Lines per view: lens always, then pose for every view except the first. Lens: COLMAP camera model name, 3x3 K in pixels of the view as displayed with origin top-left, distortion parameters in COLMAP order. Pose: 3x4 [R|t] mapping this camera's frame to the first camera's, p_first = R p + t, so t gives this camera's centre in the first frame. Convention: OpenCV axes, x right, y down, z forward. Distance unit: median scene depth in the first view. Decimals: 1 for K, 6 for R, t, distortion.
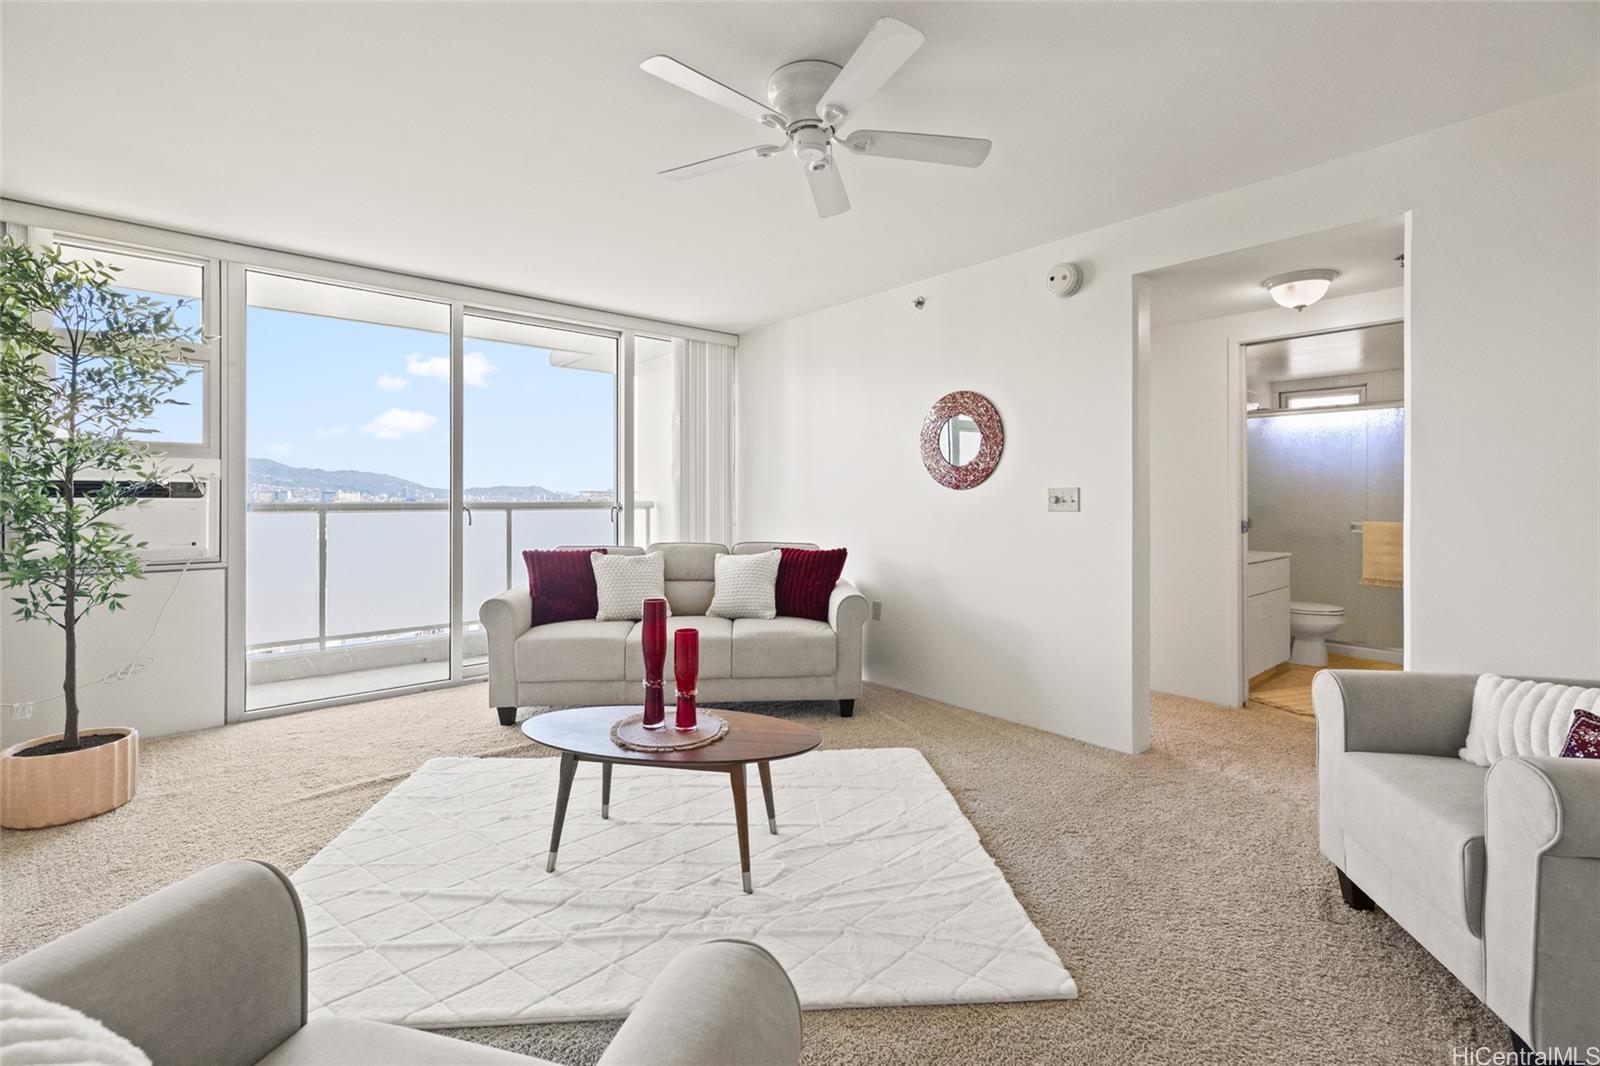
lens RADIAL K [[688.7, 0, 758.6], [0, 688.7, 489.6], [0, 0, 1]] dist [0.000245, -0.019693]
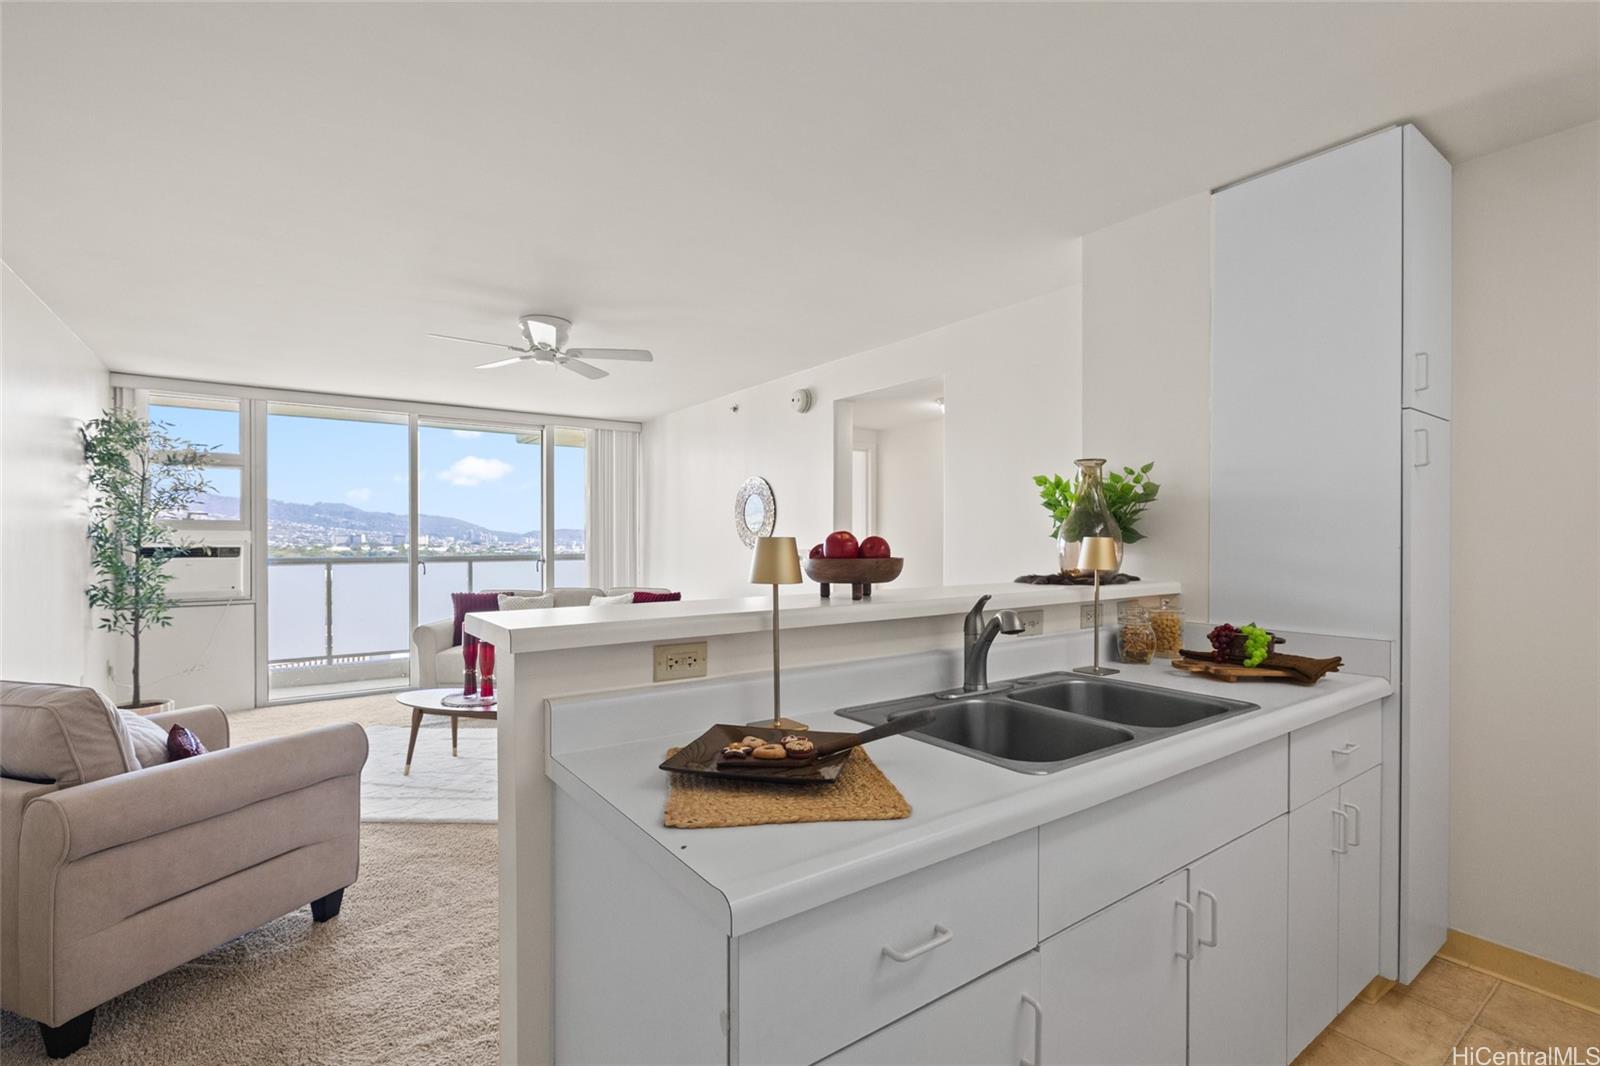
lens RADIAL K [[734.3, 0, 802.6], [0, 734.3, 548.6], [0, 0, 1]] dist [0.003622, 0.000441]
pose [[0.996279, -0.000647, -0.086187, 0.580949], [0.002669, 0.999724, 0.023343, -0.039911], [0.086148, -0.023486, 0.996005, -0.502147]]
